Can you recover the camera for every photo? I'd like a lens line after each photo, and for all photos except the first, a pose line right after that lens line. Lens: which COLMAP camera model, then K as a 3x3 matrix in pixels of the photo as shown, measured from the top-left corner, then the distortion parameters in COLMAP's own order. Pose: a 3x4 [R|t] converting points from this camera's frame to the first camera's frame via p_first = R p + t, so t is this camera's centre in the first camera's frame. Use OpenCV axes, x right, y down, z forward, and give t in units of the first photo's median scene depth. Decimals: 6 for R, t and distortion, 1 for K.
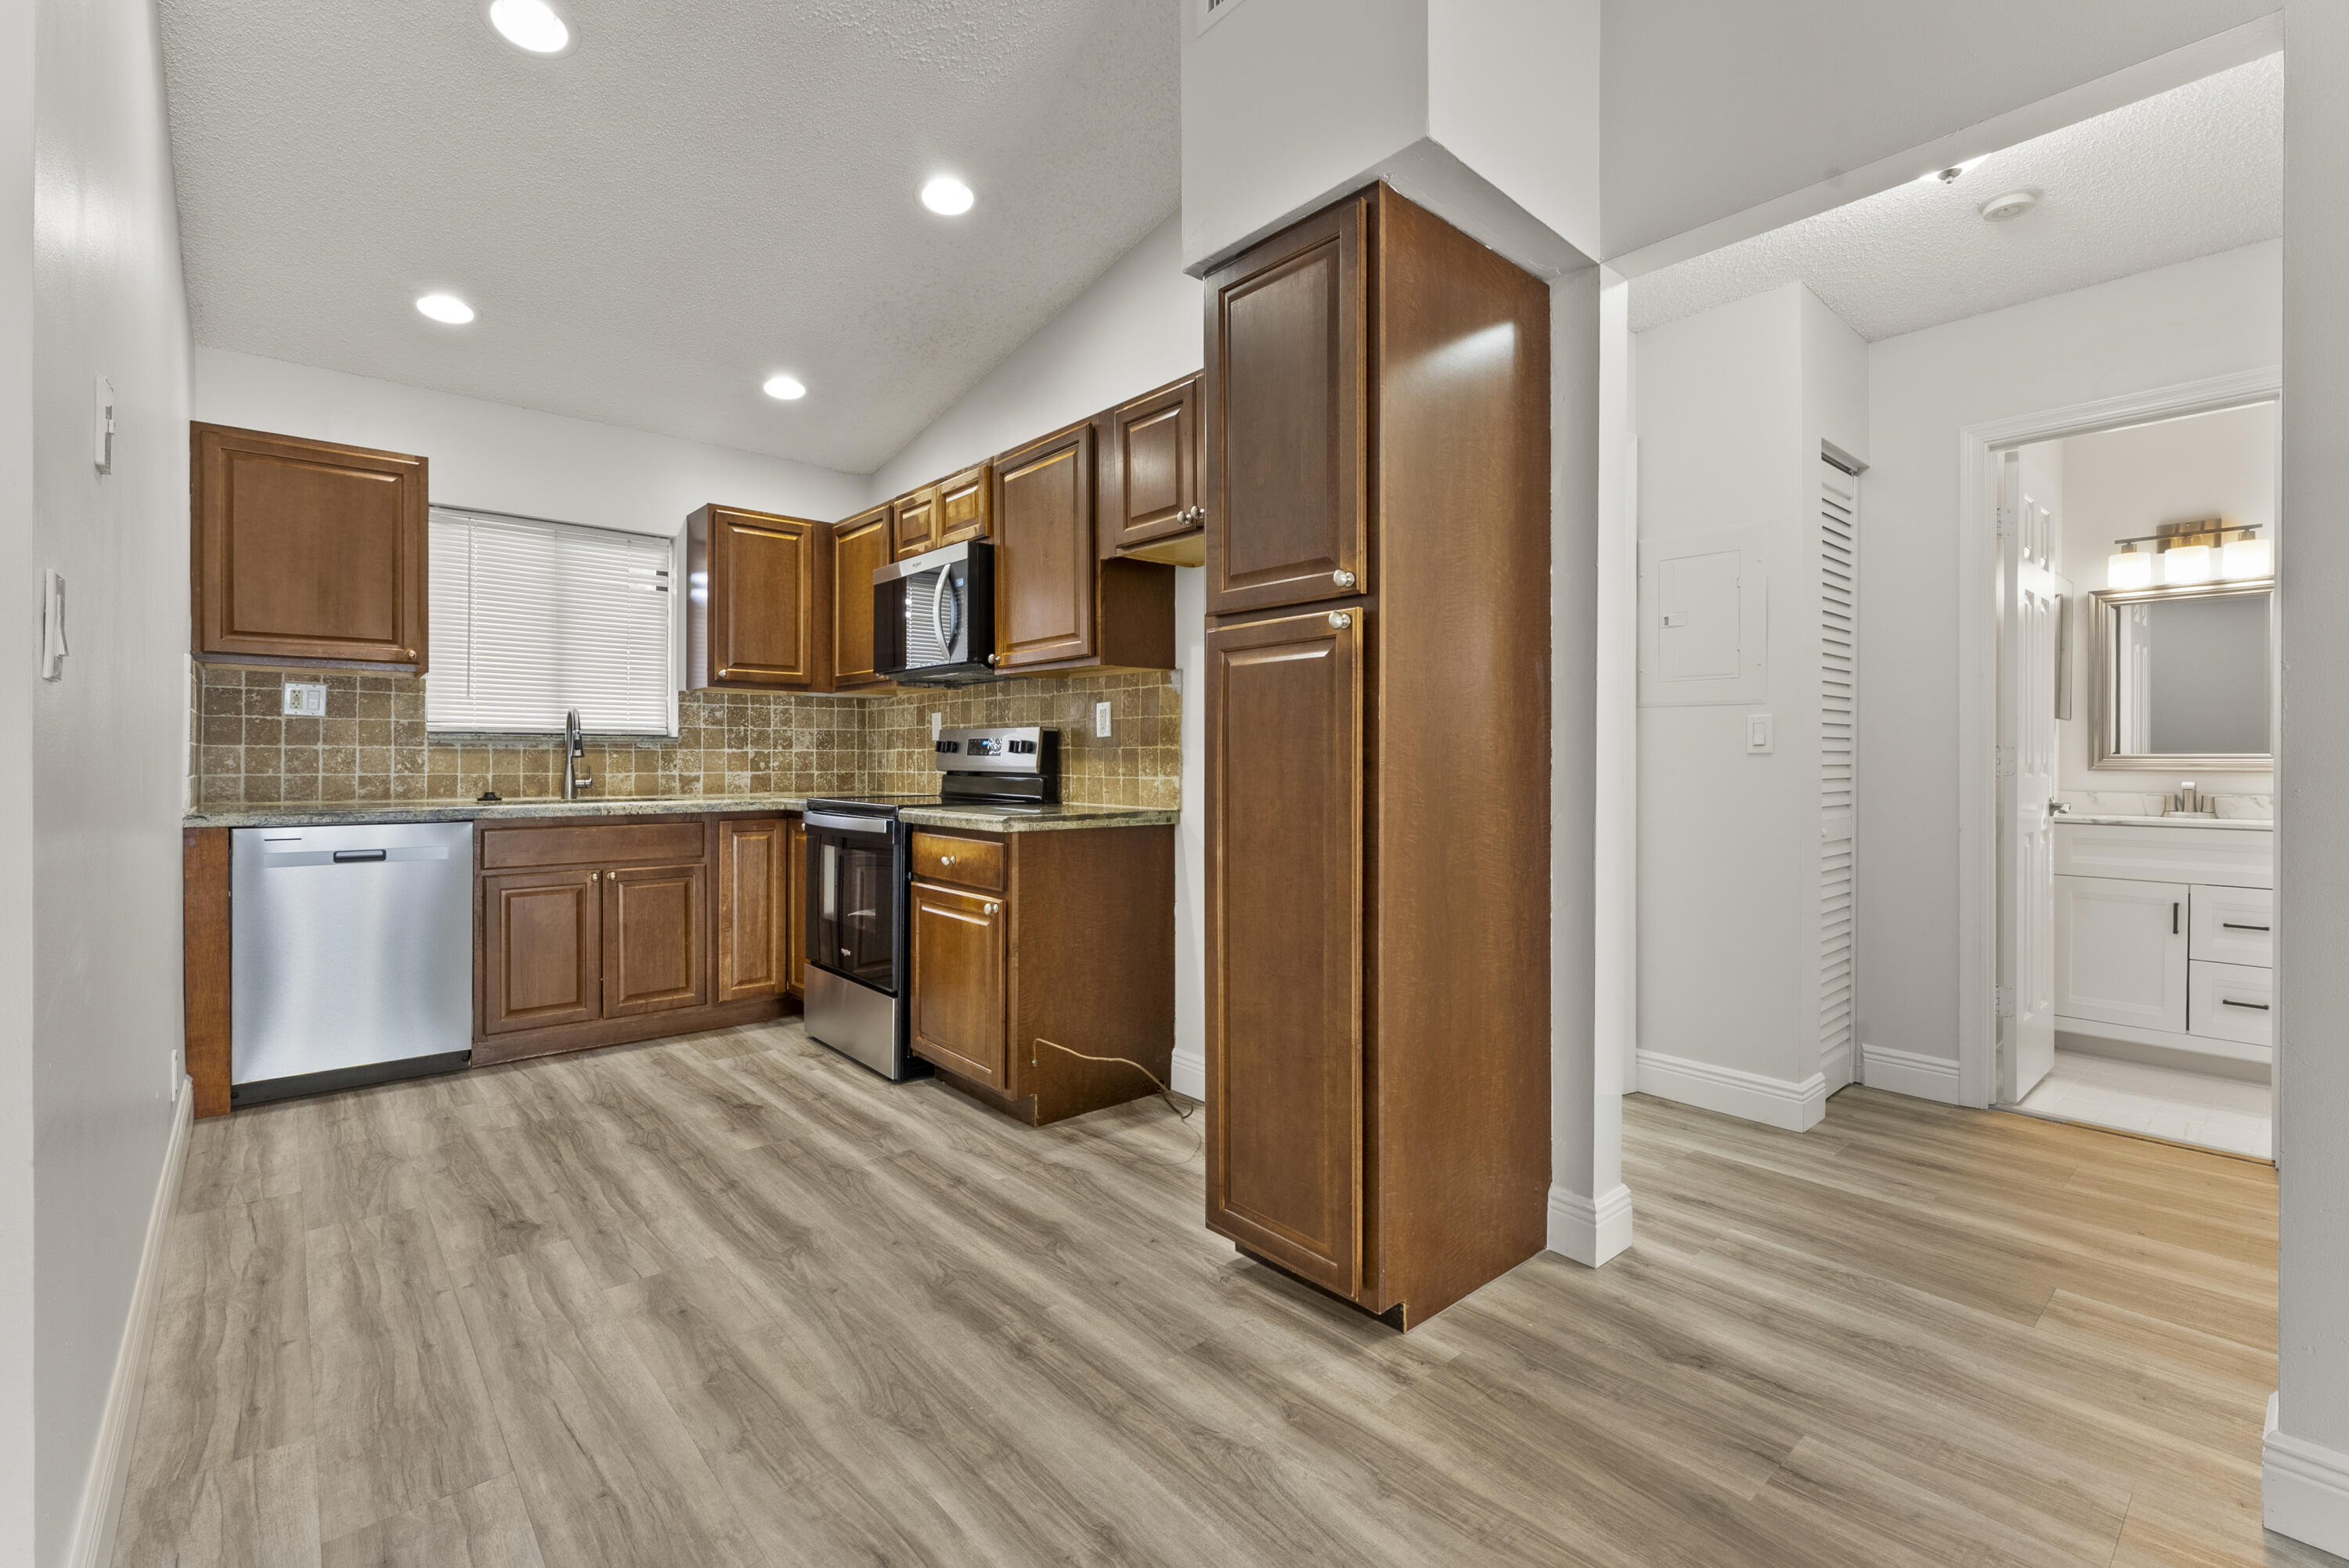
lens RADIAL K [[1002.1, 0, 1181.1], [0, 1002.1, 776.1], [0, 0, 1]] dist [-0.017074, 0.000082]
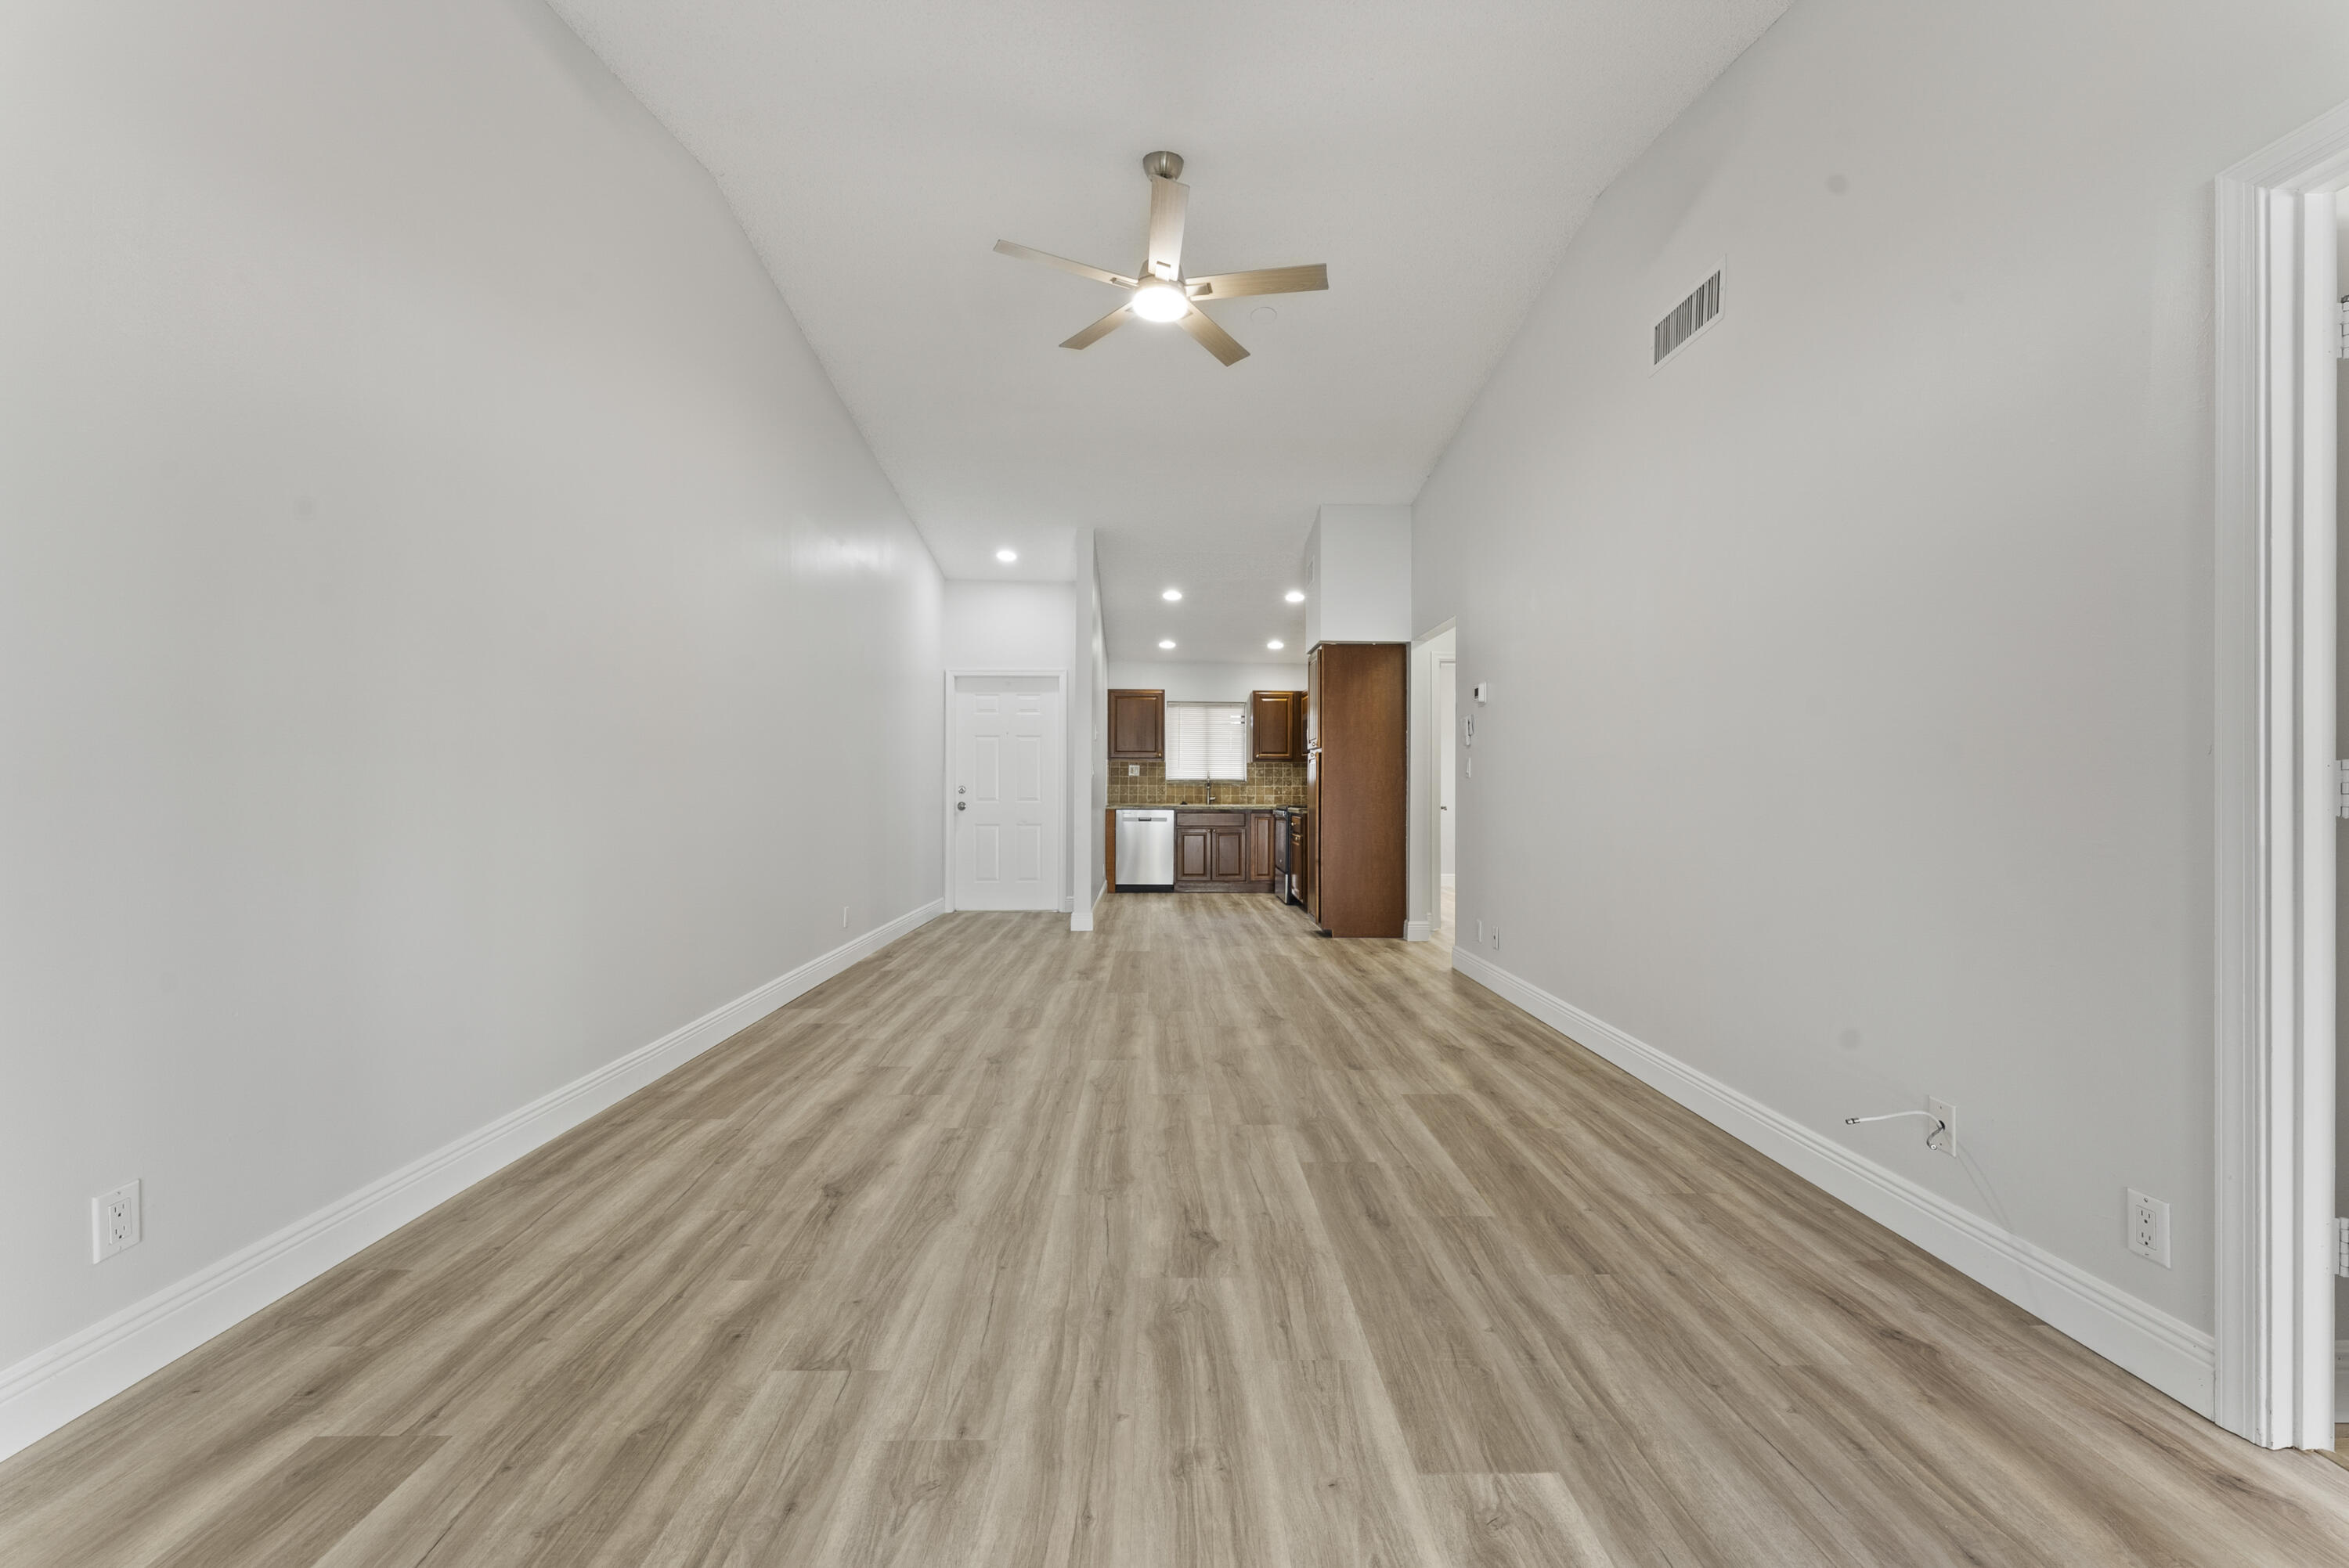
lens RADIAL K [[989.1, 0, 1155.5], [0, 989.1, 786.0], [0, 0, 1]] dist [-0.000628, -0.000078]
pose [[0.748182, -0.001073, -0.663493, 1.189683], [-0.013539, 0.999766, -0.016884, 0.022639], [0.663356, 0.021615, 0.747992, -1.242005]]
